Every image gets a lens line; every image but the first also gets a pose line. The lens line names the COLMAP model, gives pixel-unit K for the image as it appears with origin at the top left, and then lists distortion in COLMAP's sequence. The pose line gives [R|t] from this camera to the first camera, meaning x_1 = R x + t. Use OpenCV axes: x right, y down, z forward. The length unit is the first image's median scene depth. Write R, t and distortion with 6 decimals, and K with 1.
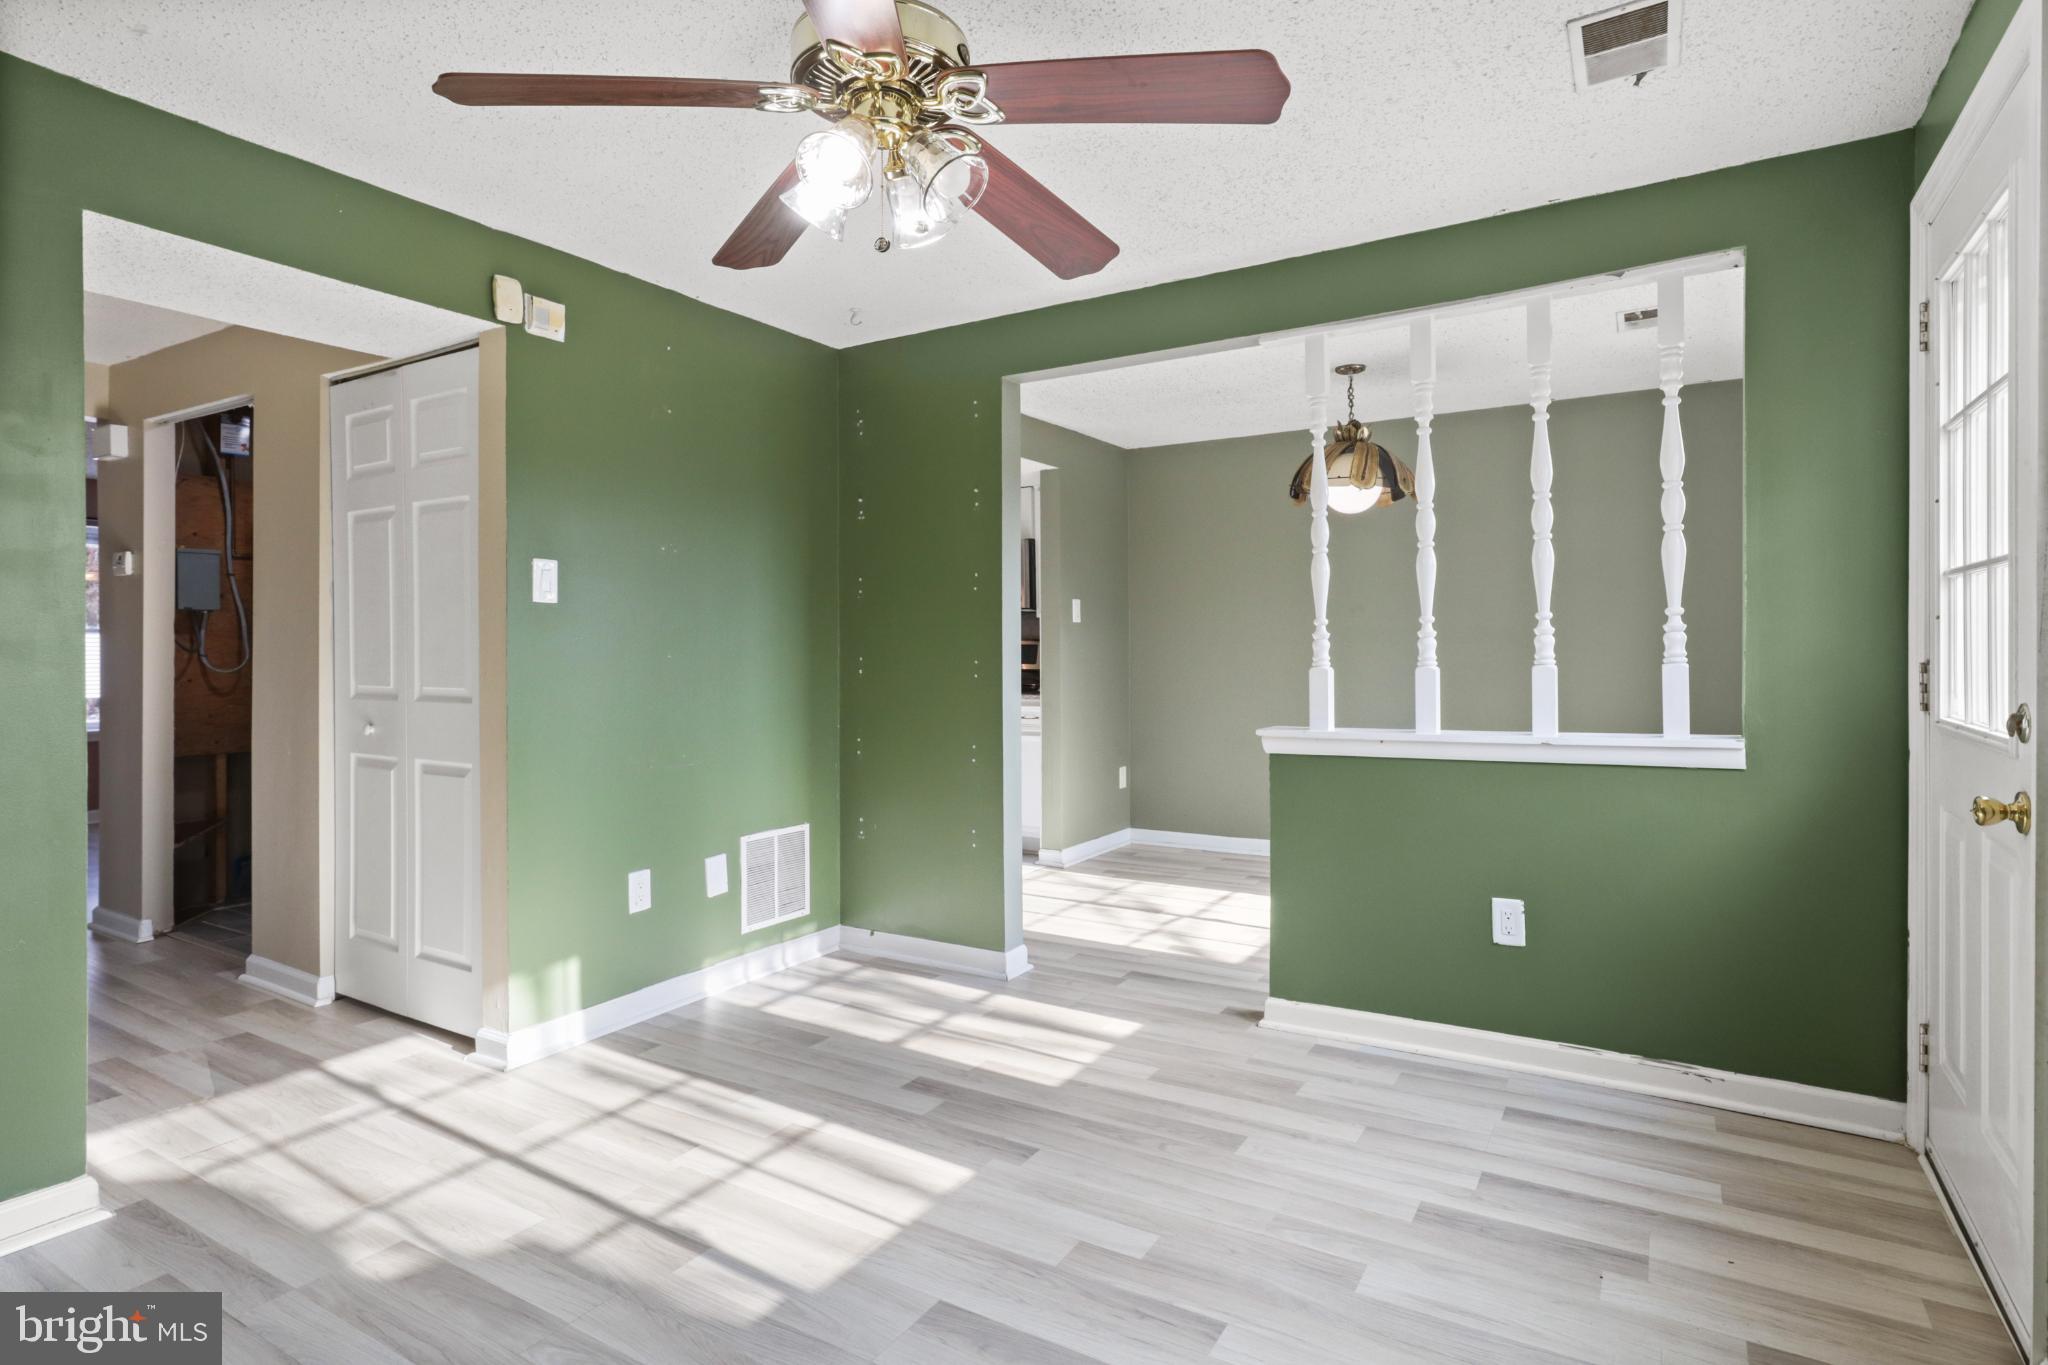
lens RADIAL K [[1054.4, 0, 1027.7], [0, 1054.4, 629.9], [0, 0, 1]] dist [-0.020802, 0.012778]
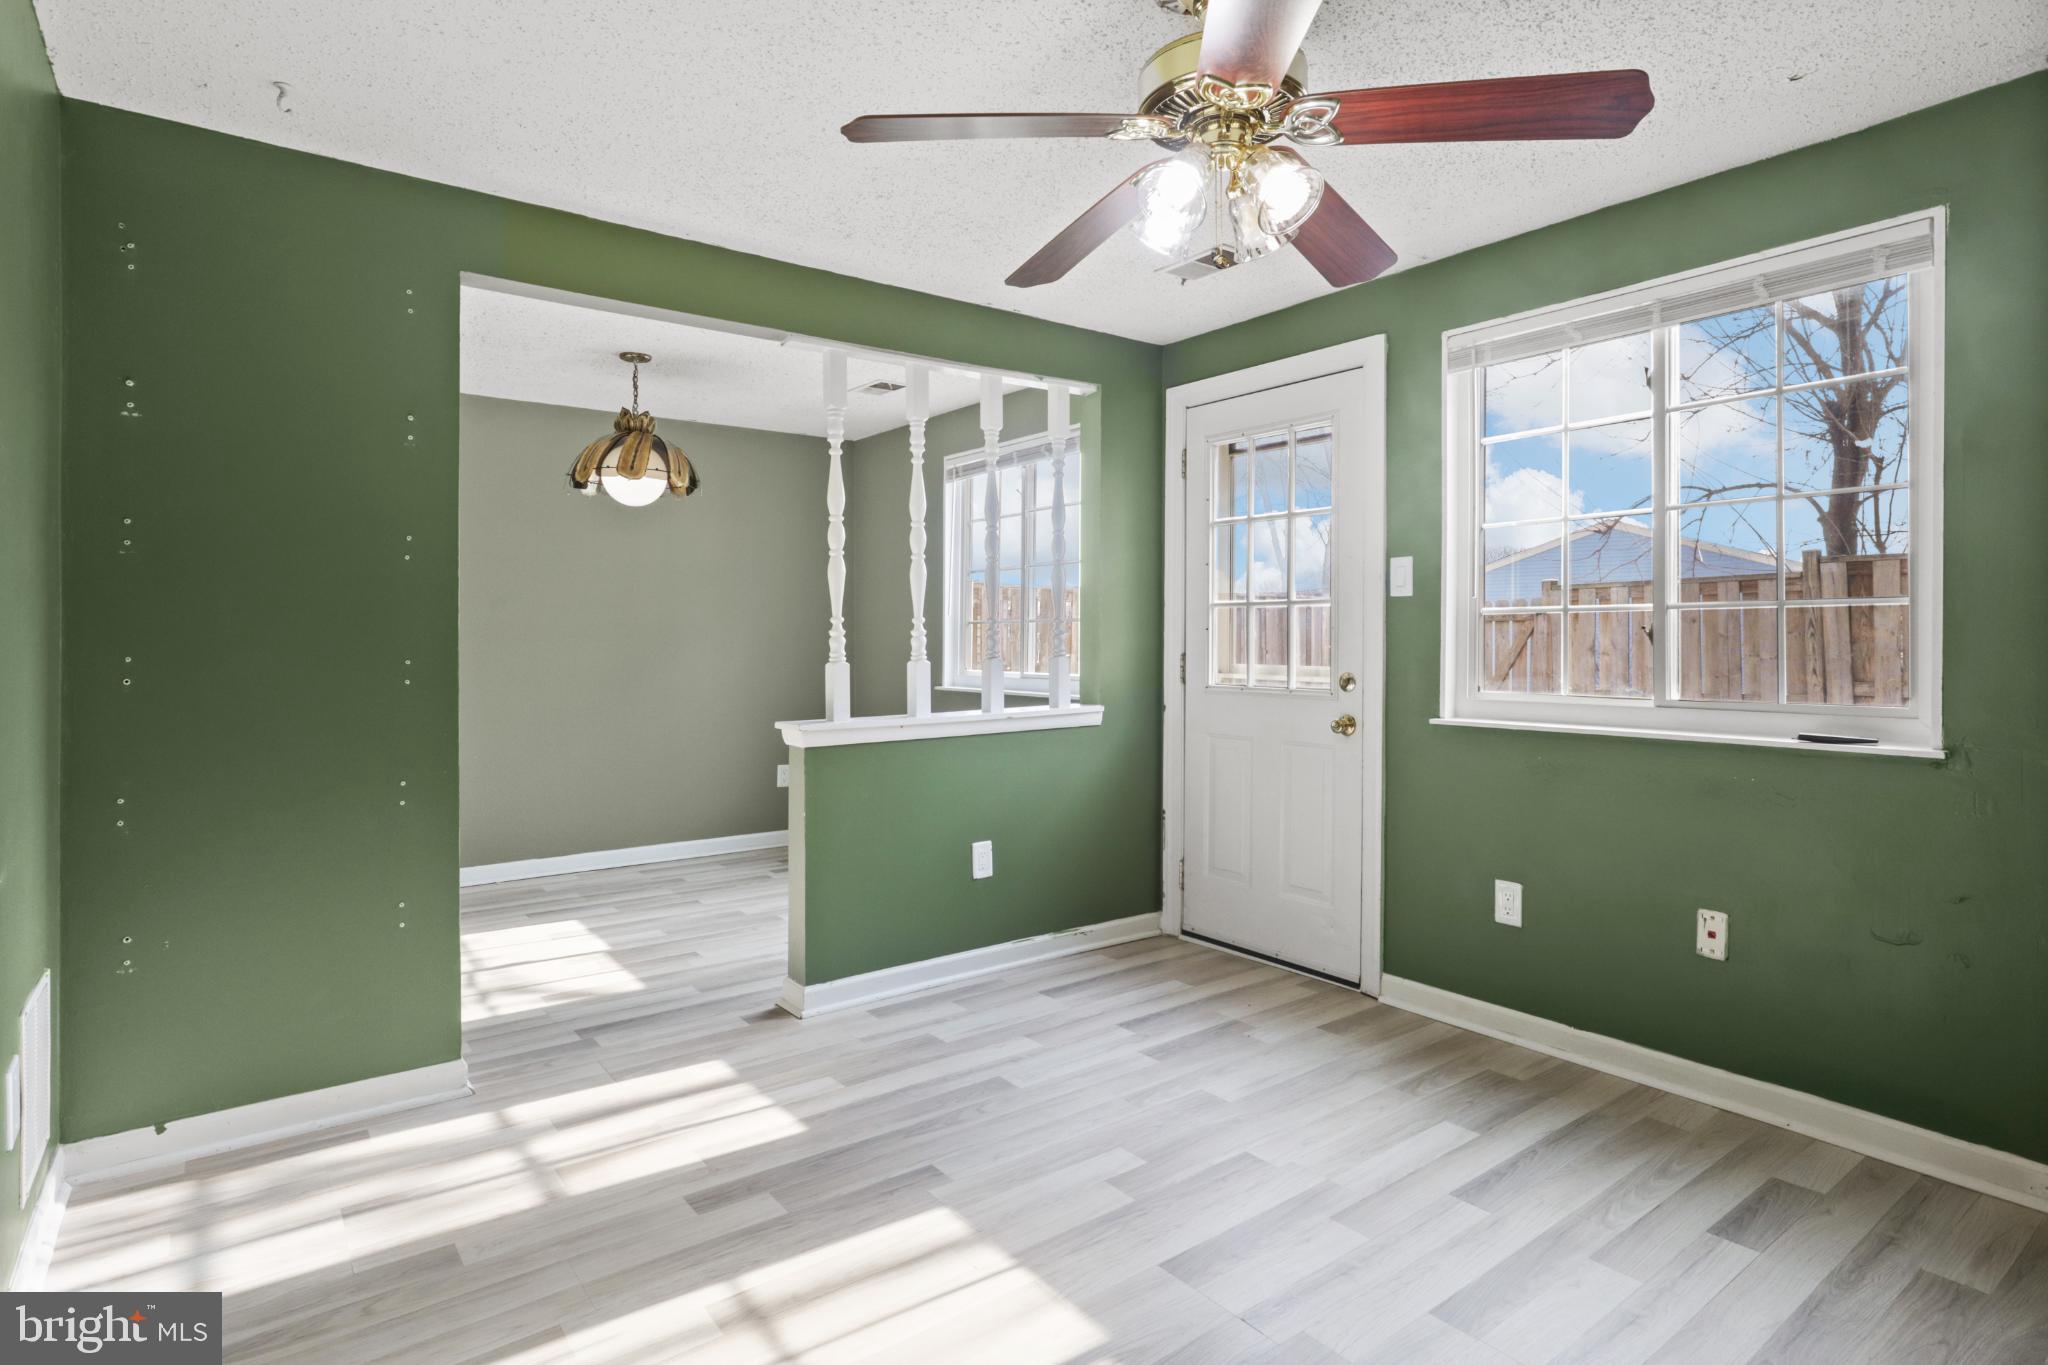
lens RADIAL K [[1054.4, 0, 1023.9], [0, 1054.4, 633.6], [0, 0, 1]] dist [-0.020802, 0.012778]
pose [[0.369298, 0.016763, 0.929160, -0.749170], [-0.017763, 0.999782, -0.010977, 0.016973], [-0.929141, -0.012450, 0.369515, 0.502938]]
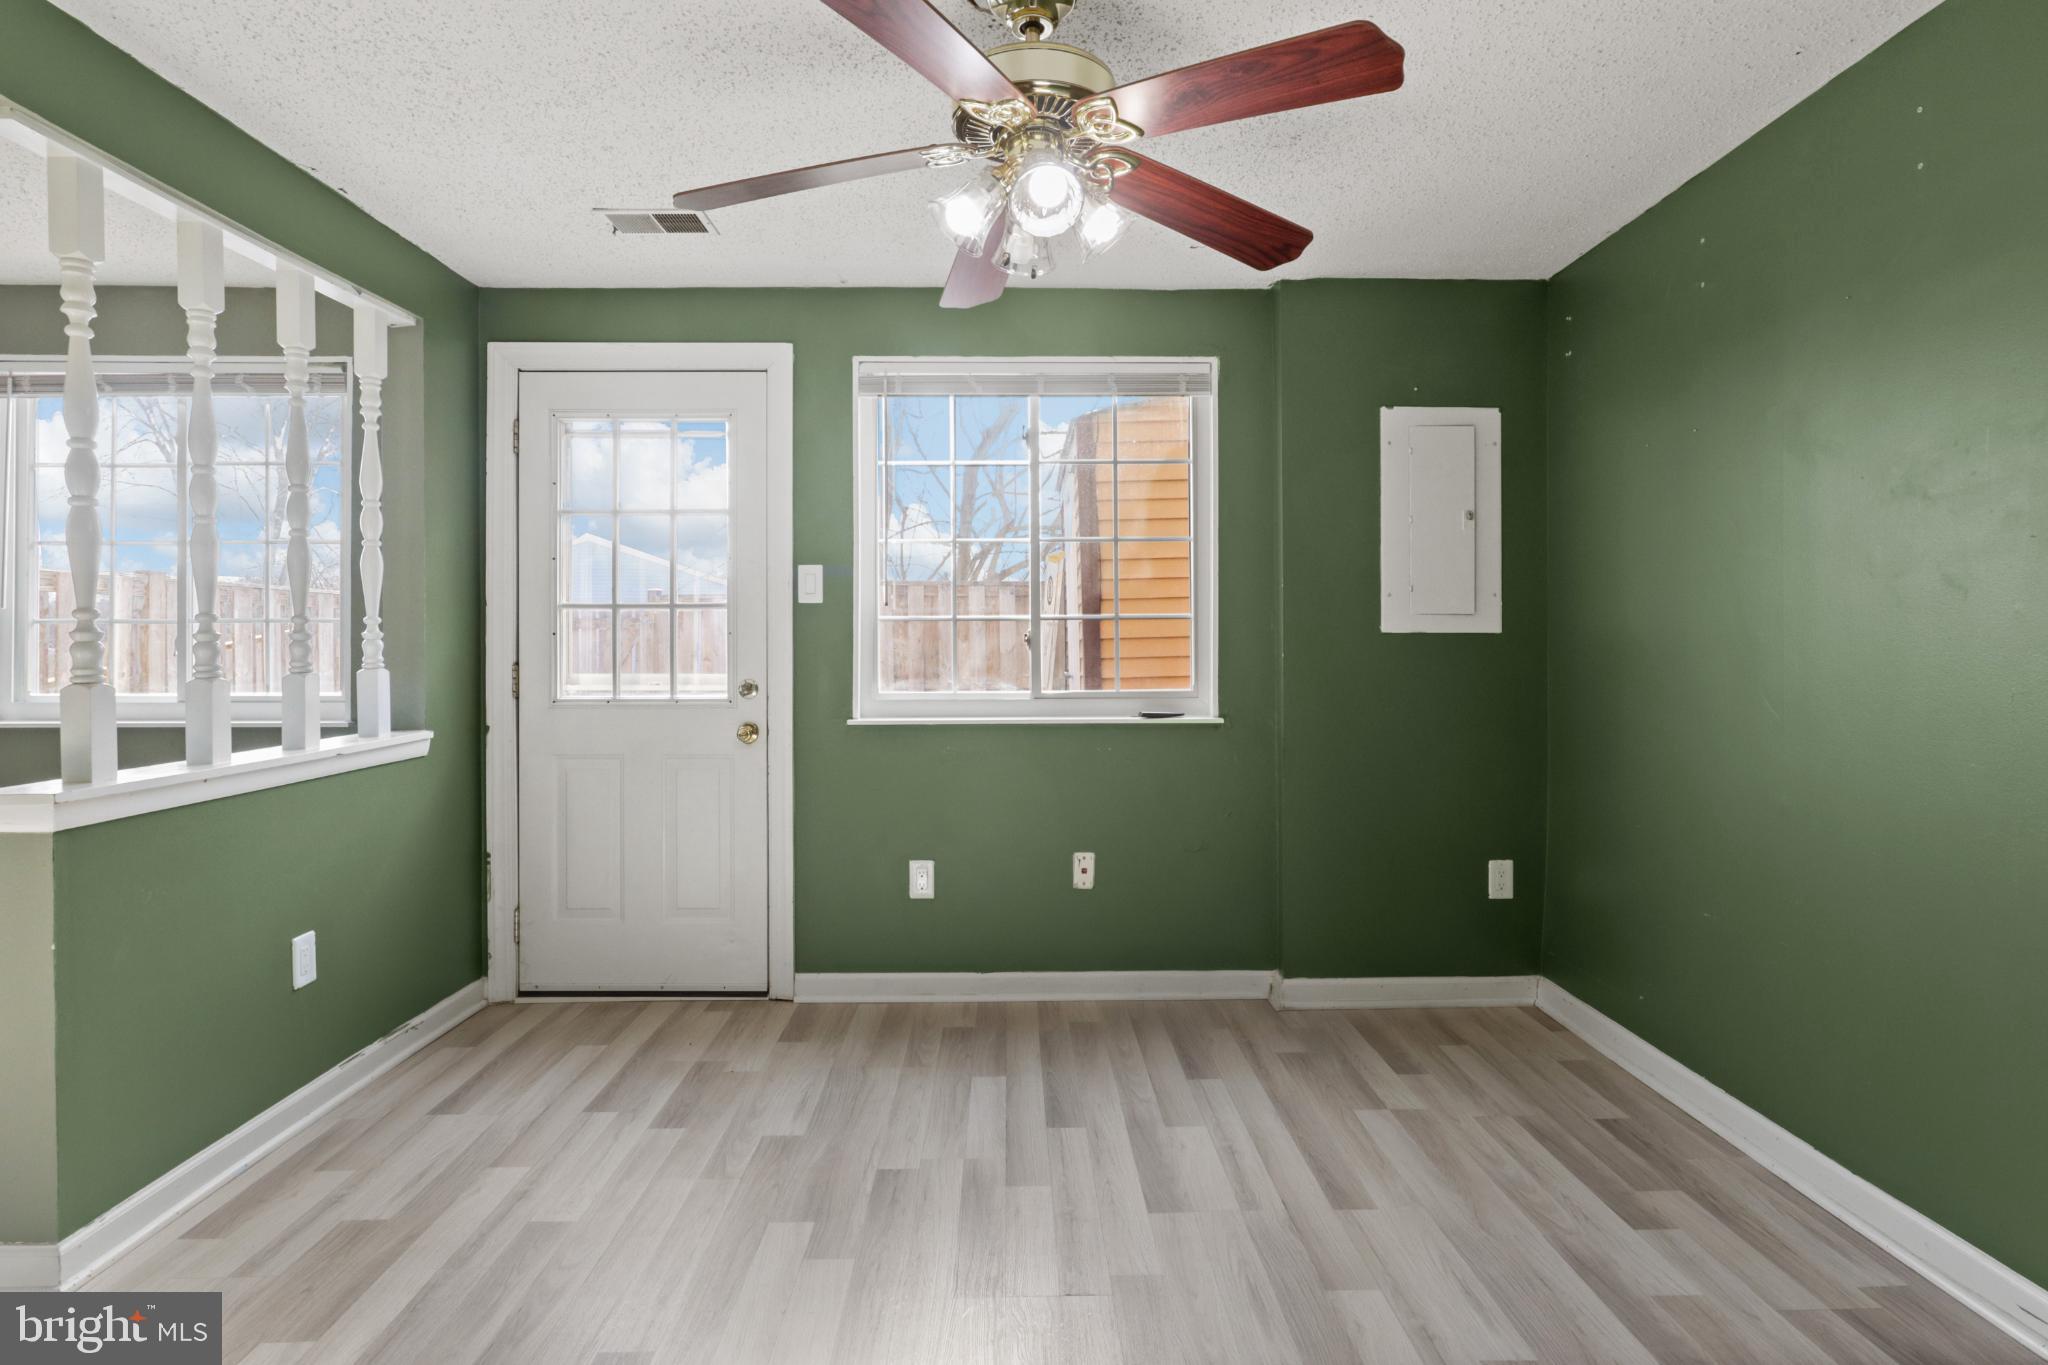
lens RADIAL K [[1054.4, 0, 1020.7], [0, 1054.4, 643.6], [0, 0, 1]] dist [-0.020802, 0.012778]
pose [[-0.530341, 0.014894, 0.847653, -0.653323], [-0.004043, 0.999790, -0.020097, 0.025064], [-0.847775, -0.014085, -0.530170, 0.999184]]
